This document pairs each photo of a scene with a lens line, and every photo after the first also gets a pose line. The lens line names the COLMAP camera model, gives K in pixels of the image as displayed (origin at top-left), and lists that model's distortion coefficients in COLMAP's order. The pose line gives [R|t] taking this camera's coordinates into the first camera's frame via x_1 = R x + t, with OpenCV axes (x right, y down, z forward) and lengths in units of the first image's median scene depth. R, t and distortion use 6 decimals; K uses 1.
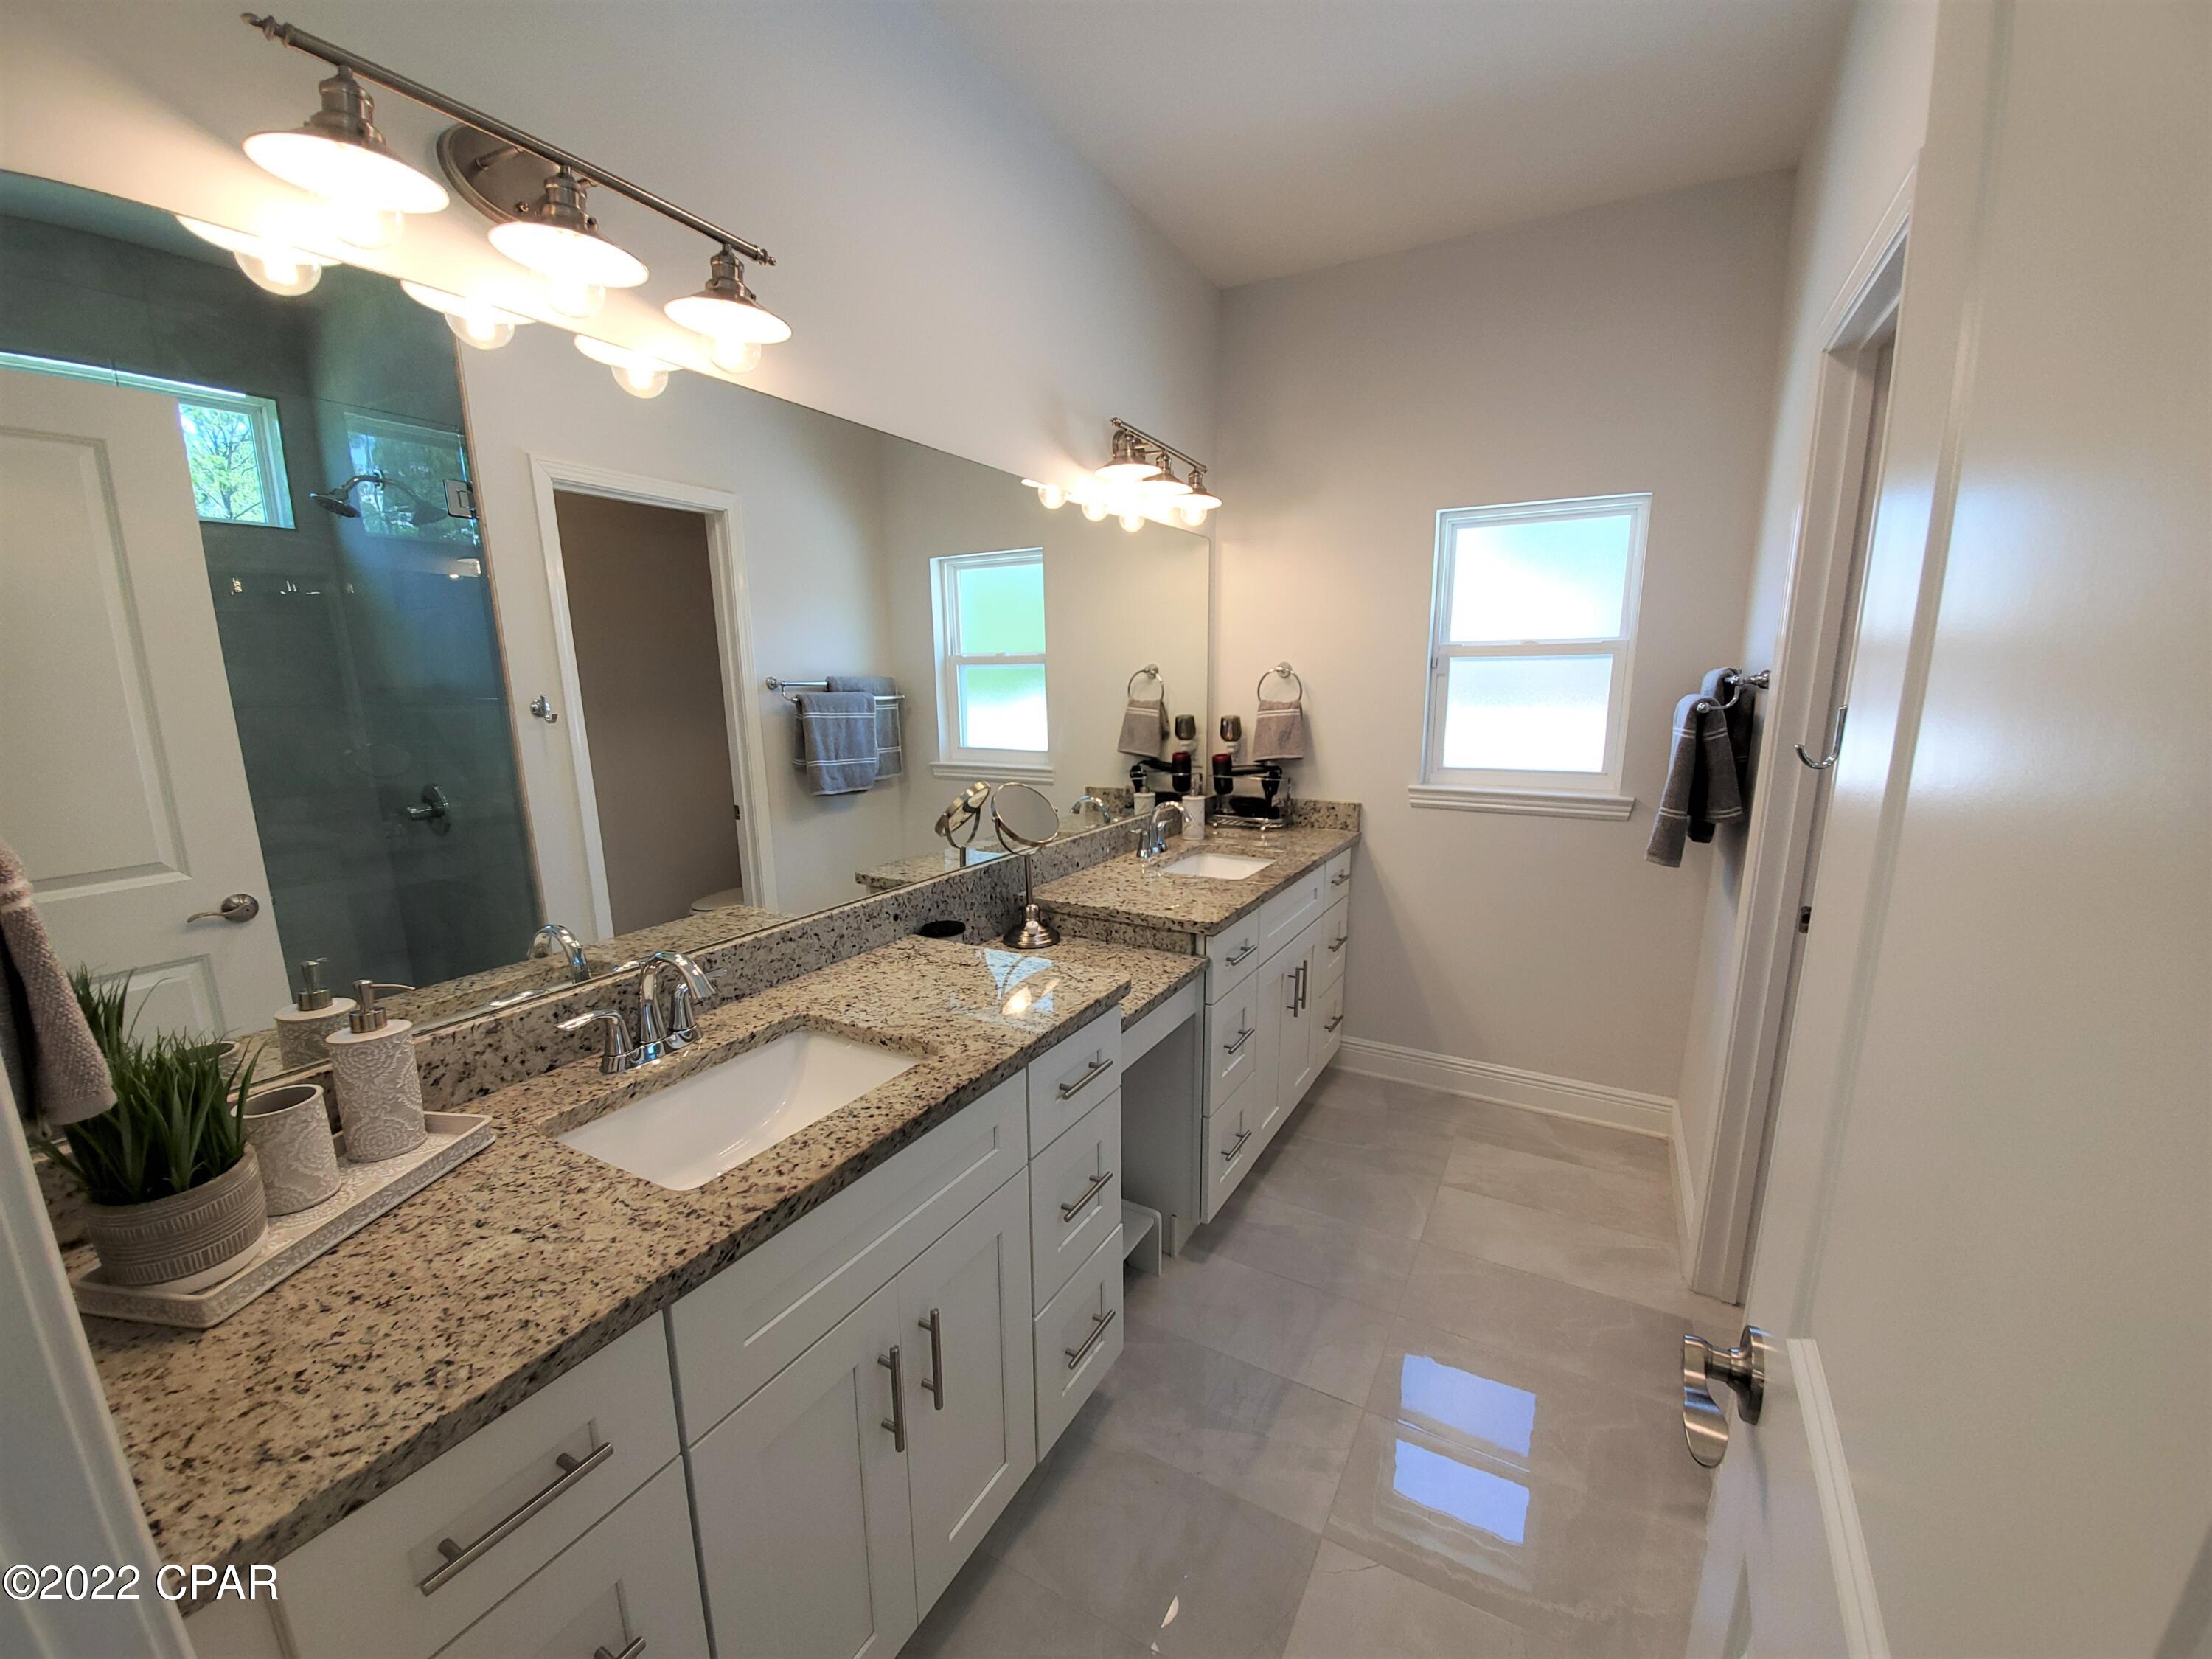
lens RADIAL K [[888.6, 0, 1111.9], [0, 888.6, 852.0], [0, 0, 1]] dist [0.008035, -0.015581]
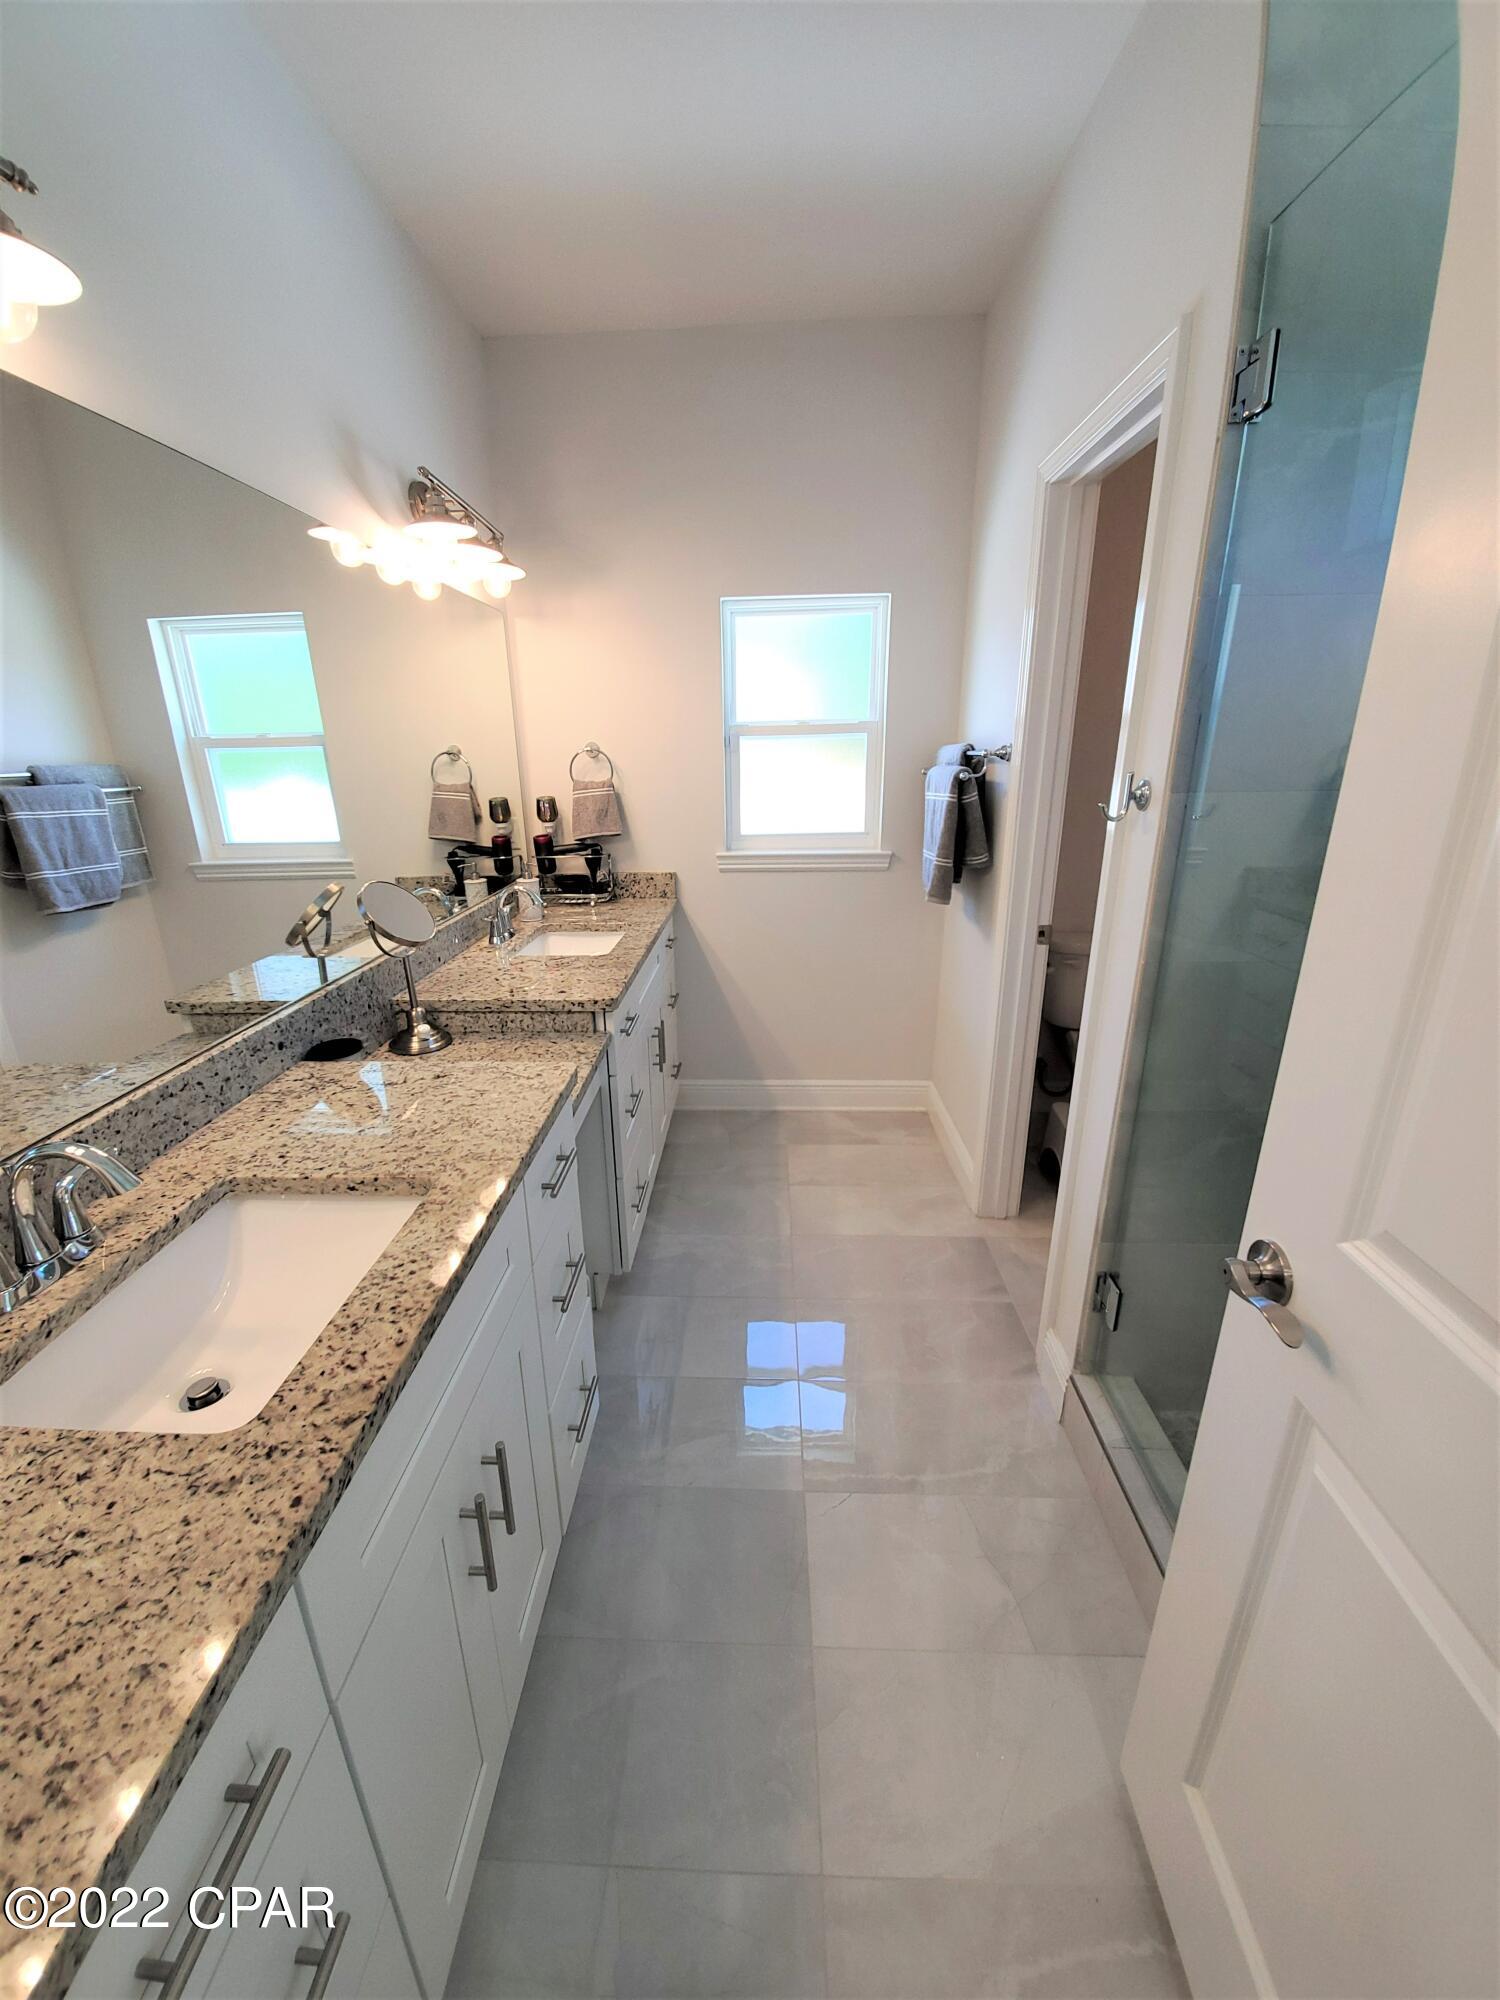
lens RADIAL K [[803.4, 0, 742.1], [0, 803.4, 1012.9], [0, 0, 1]] dist [0.008035, -0.015581]
pose [[0.893016, -0.151069, 0.423911, -0.129875], [0.100950, 0.985213, 0.138438, -0.017449], [-0.438556, -0.080834, 0.895061, 0.072757]]
